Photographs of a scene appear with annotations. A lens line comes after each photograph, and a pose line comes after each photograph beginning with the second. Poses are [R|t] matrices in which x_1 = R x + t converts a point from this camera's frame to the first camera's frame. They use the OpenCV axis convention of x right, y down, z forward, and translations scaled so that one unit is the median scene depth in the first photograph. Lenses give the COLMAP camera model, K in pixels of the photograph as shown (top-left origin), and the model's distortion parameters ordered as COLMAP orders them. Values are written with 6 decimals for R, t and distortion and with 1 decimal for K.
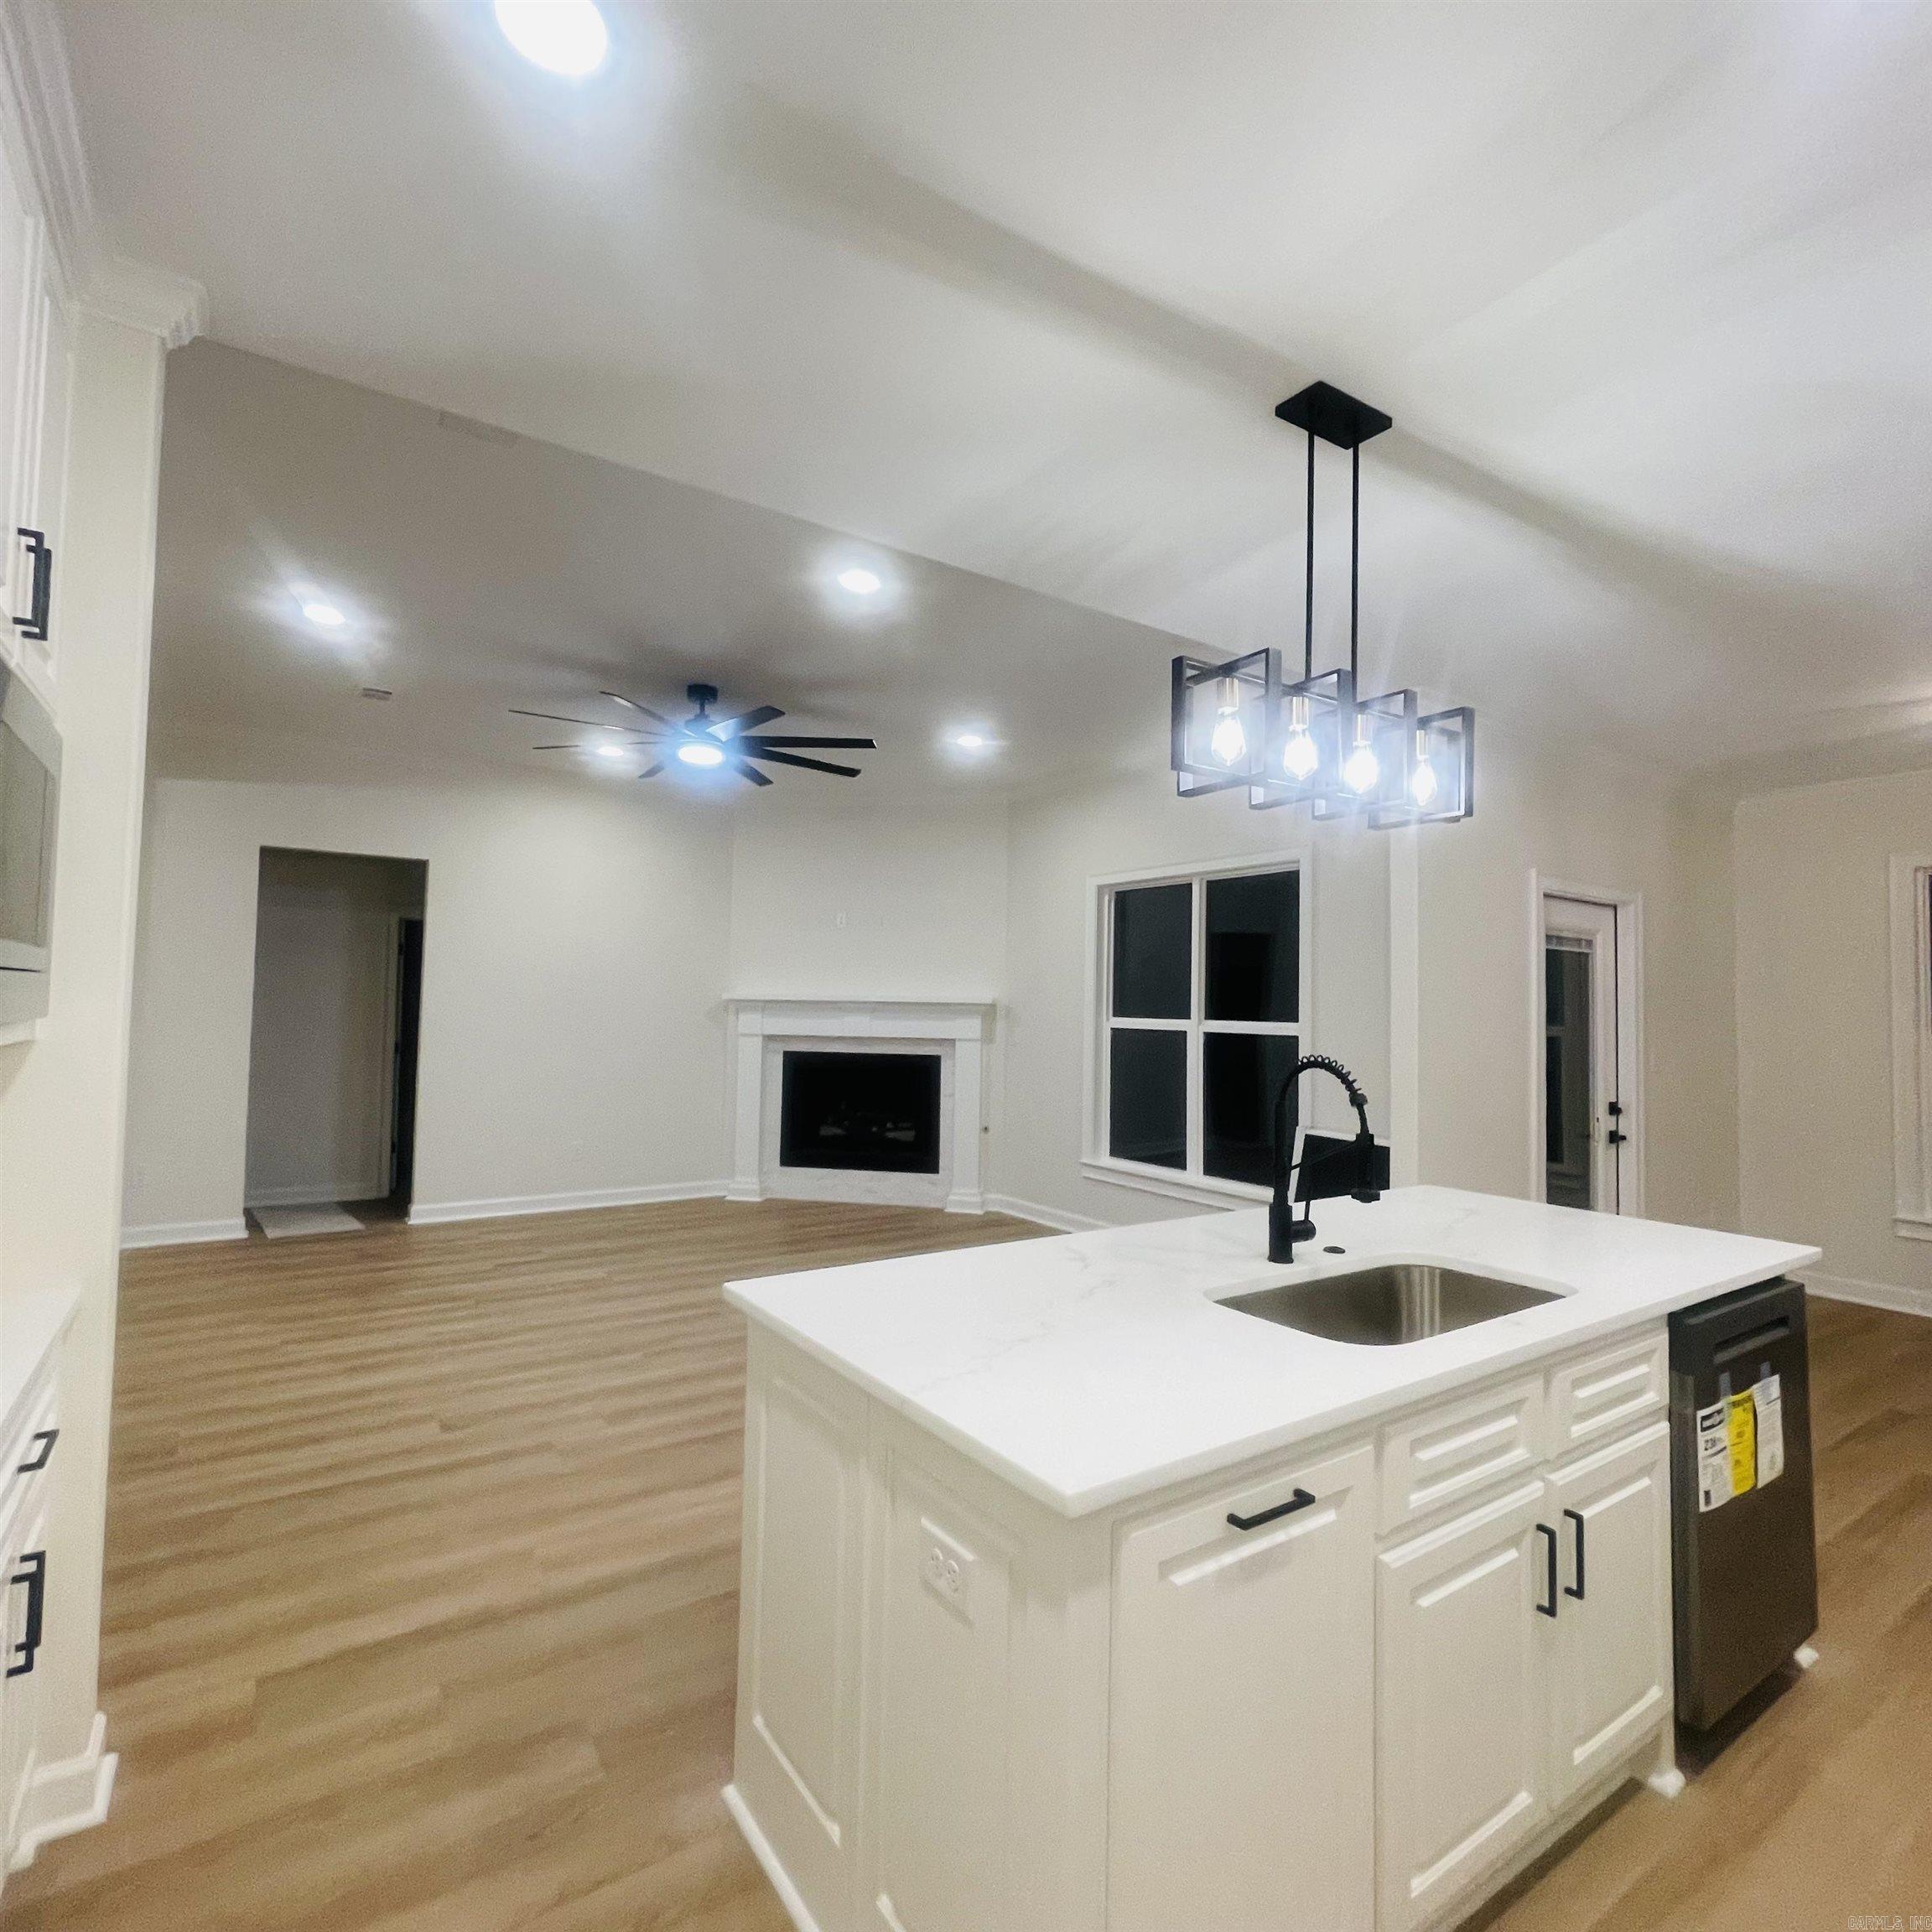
lens RADIAL K [[1037.8, 0, 957.7], [0, 1037.8, 961.3], [0, 0, 1]] dist [-0.002721, 0.001126]
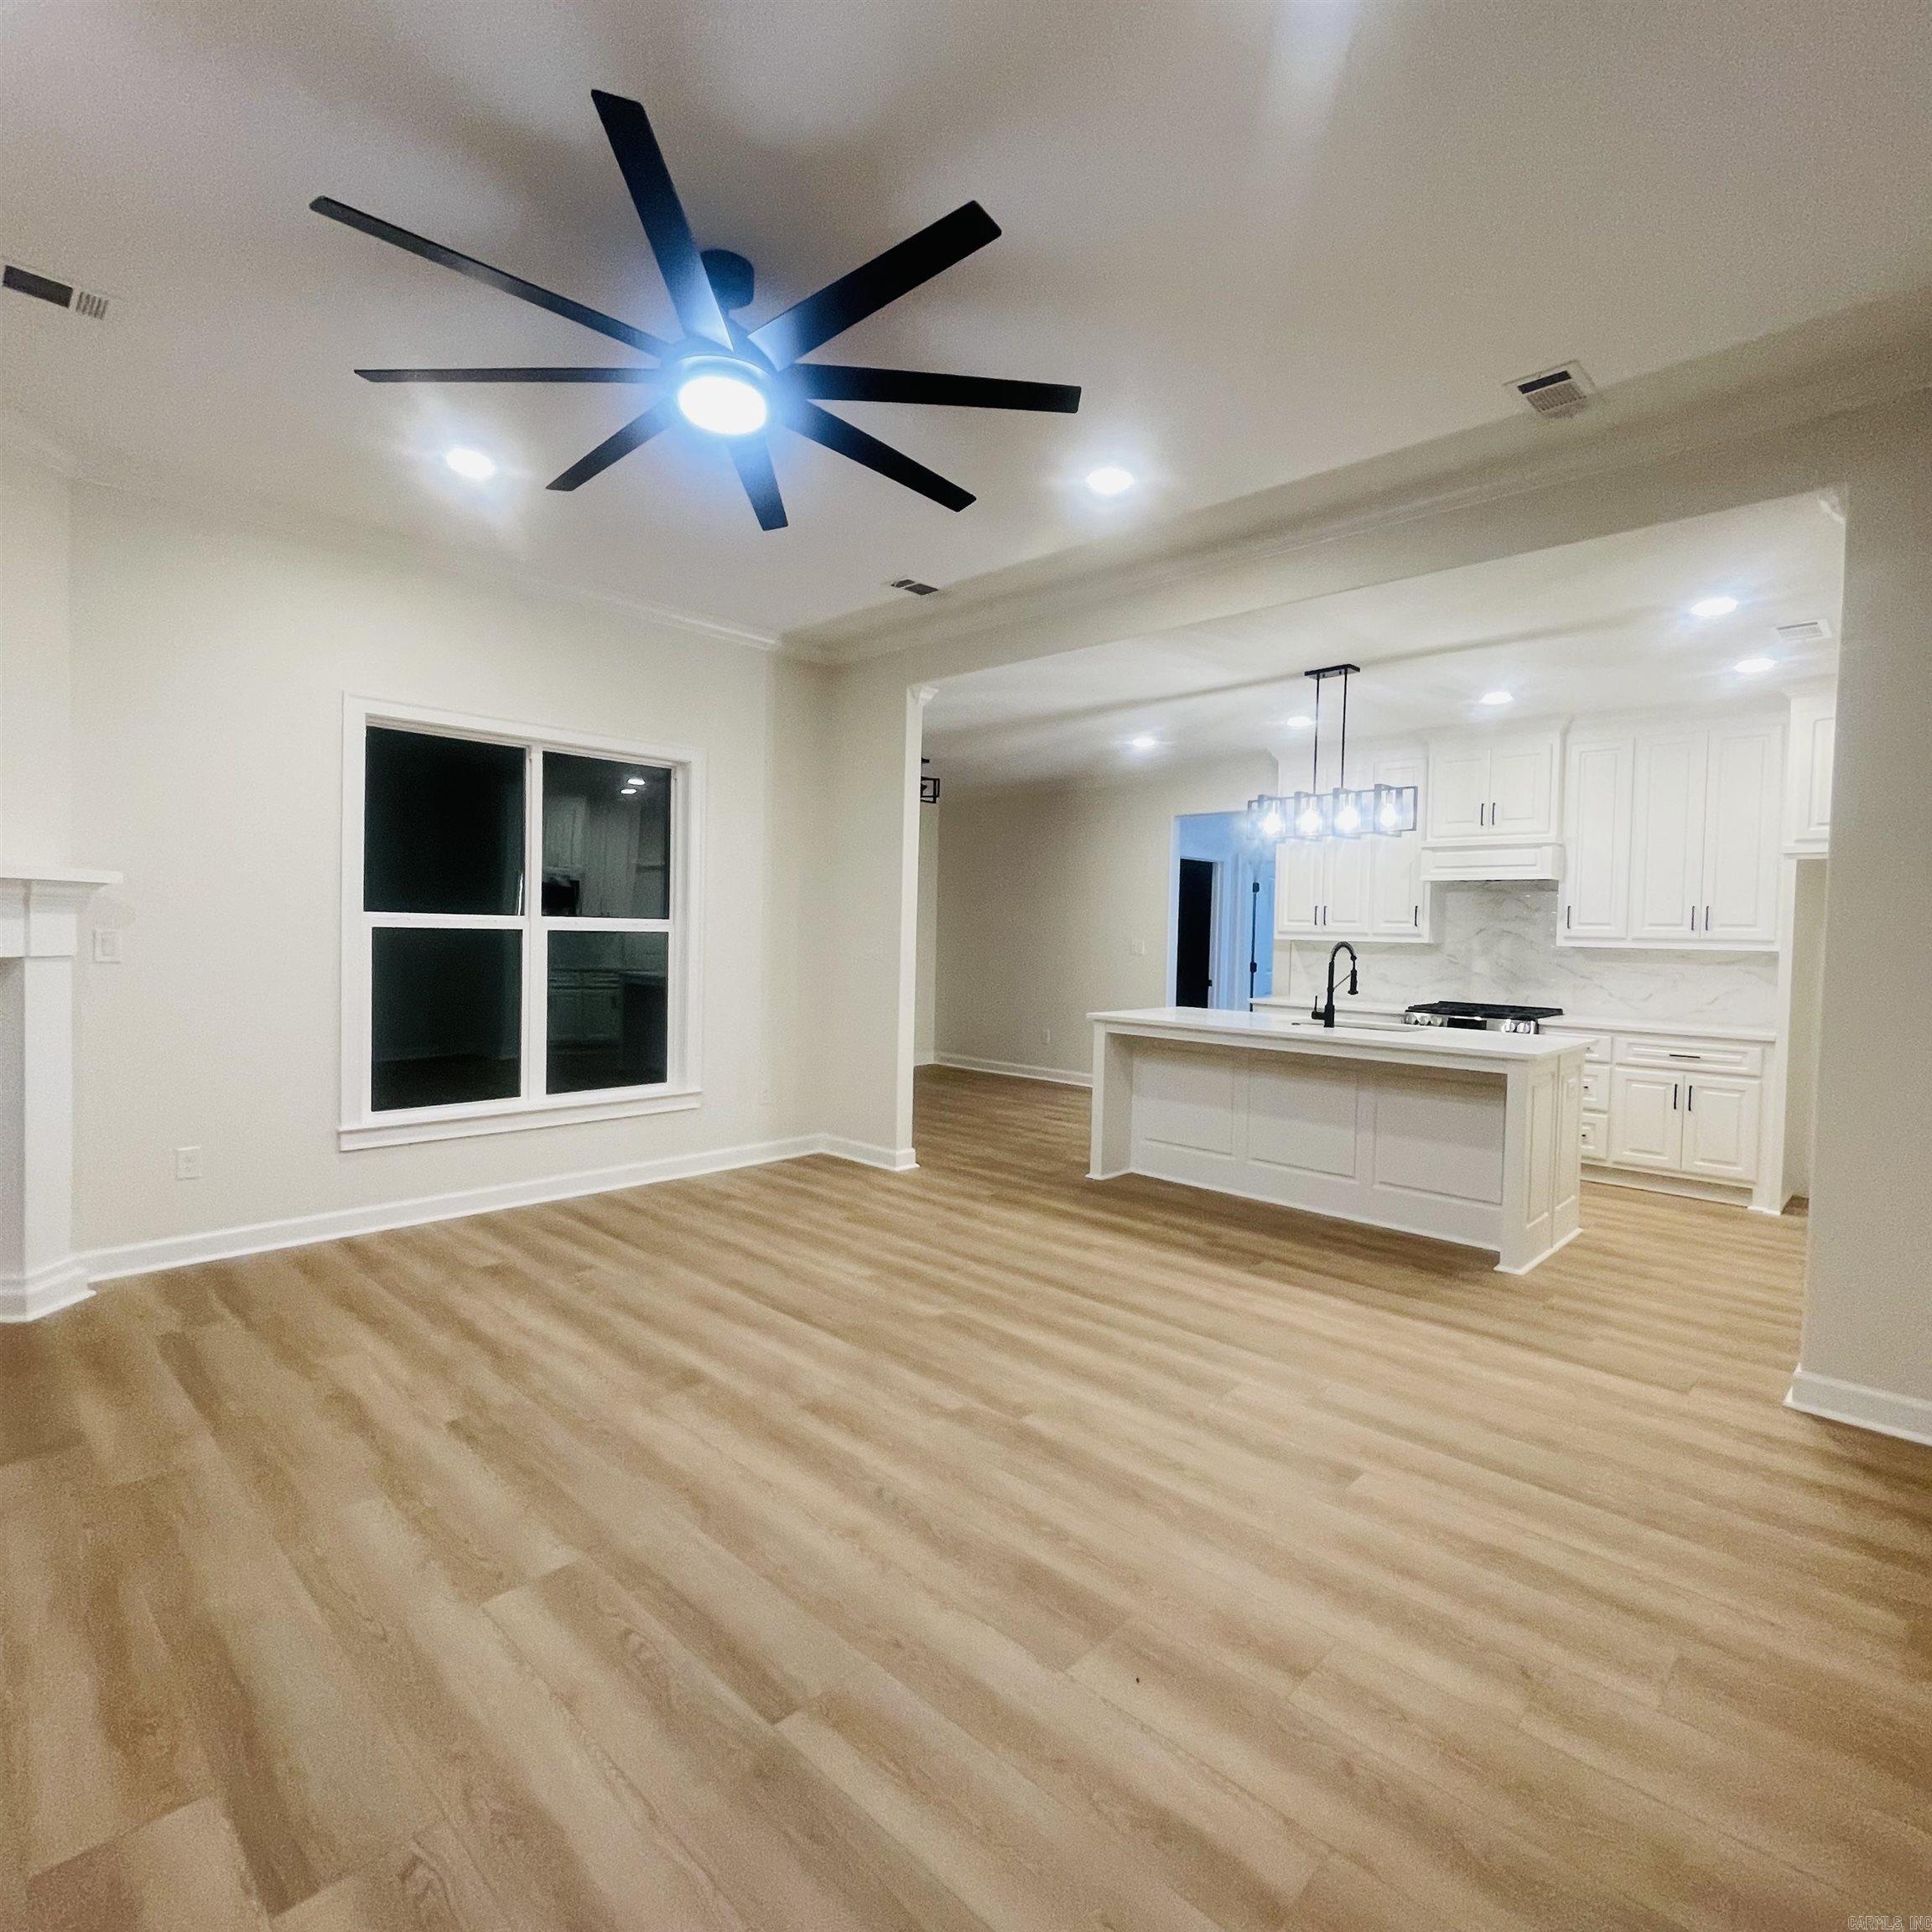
lens RADIAL K [[1037.8, 0, 963.1], [0, 1037.8, 964.2], [0, 0, 1]] dist [-0.002721, 0.001126]
pose [[-0.209964, -0.054737, 0.976176, -0.841677], [-0.068898, 0.996778, 0.041073, 0.046076], [-0.975278, -0.058633, -0.213059, 1.063501]]
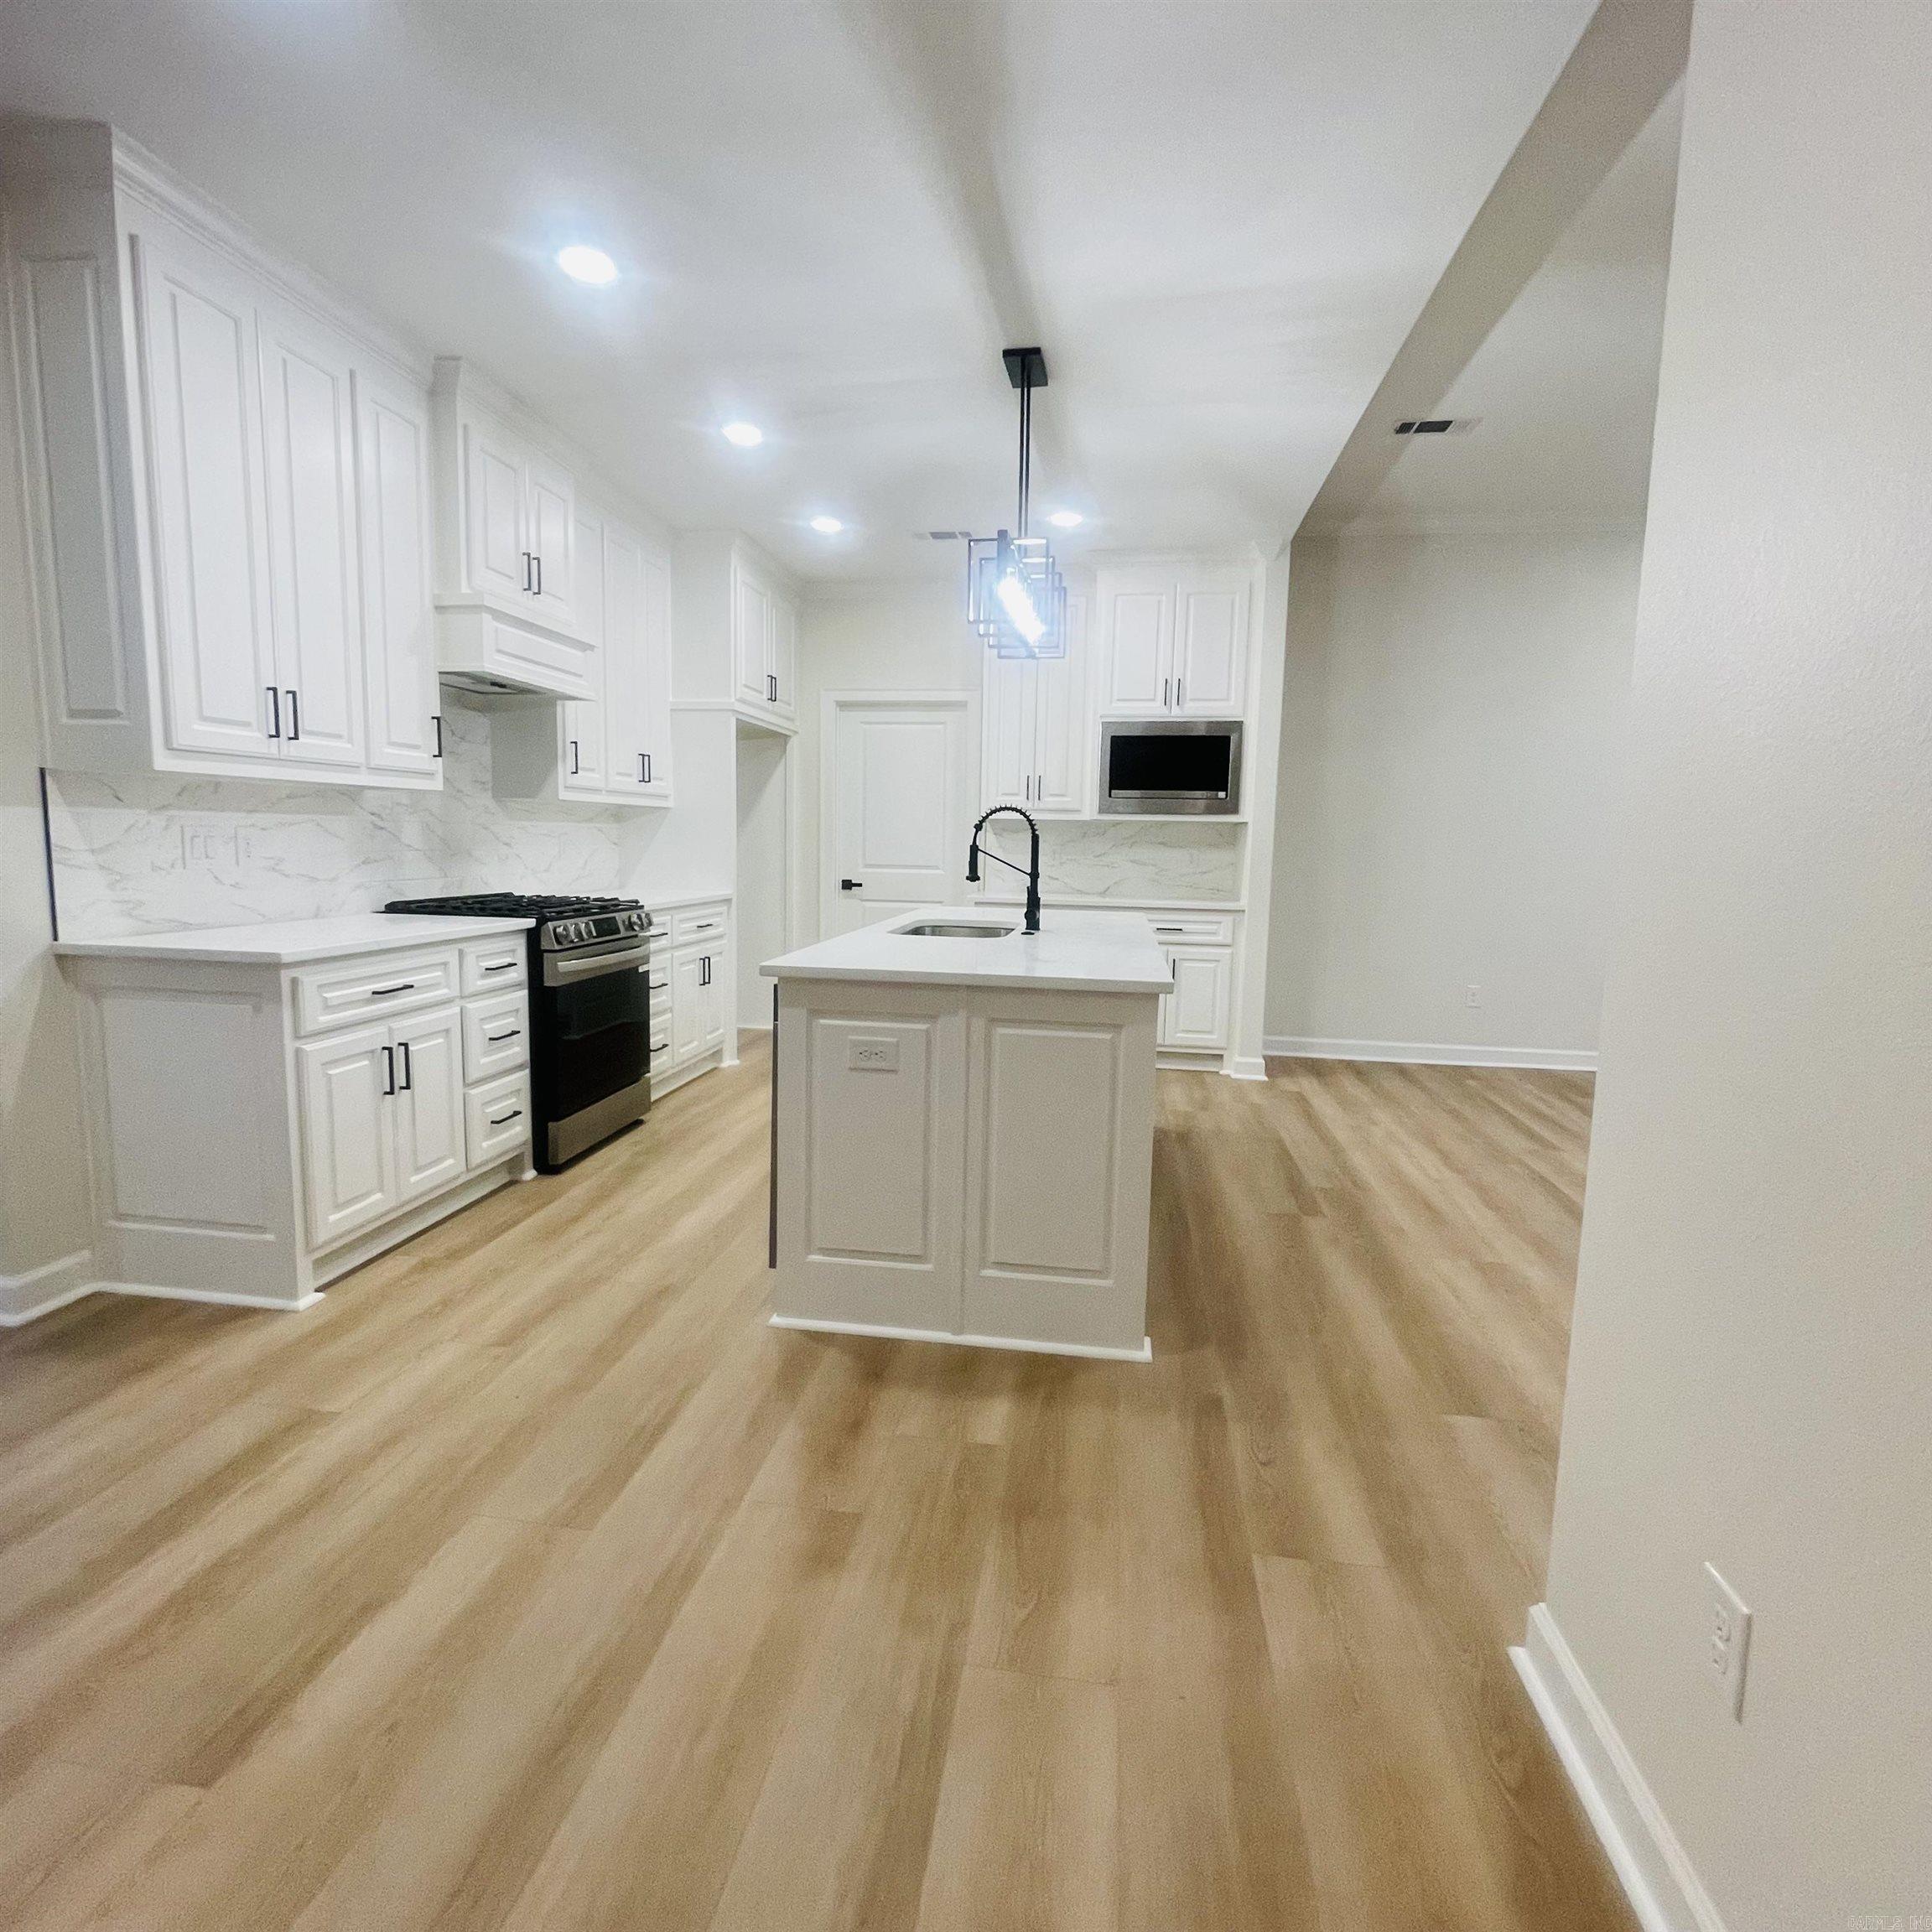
lens RADIAL K [[1037.8, 0, 965.3], [0, 1037.8, 956.4], [0, 0, 1]] dist [-0.002721, 0.001126]
pose [[-0.674997, 0.051837, -0.735998, 0.724076], [-0.003155, 0.997317, 0.073135, 0.094346], [0.737814, 0.051688, -0.673022, 0.920367]]
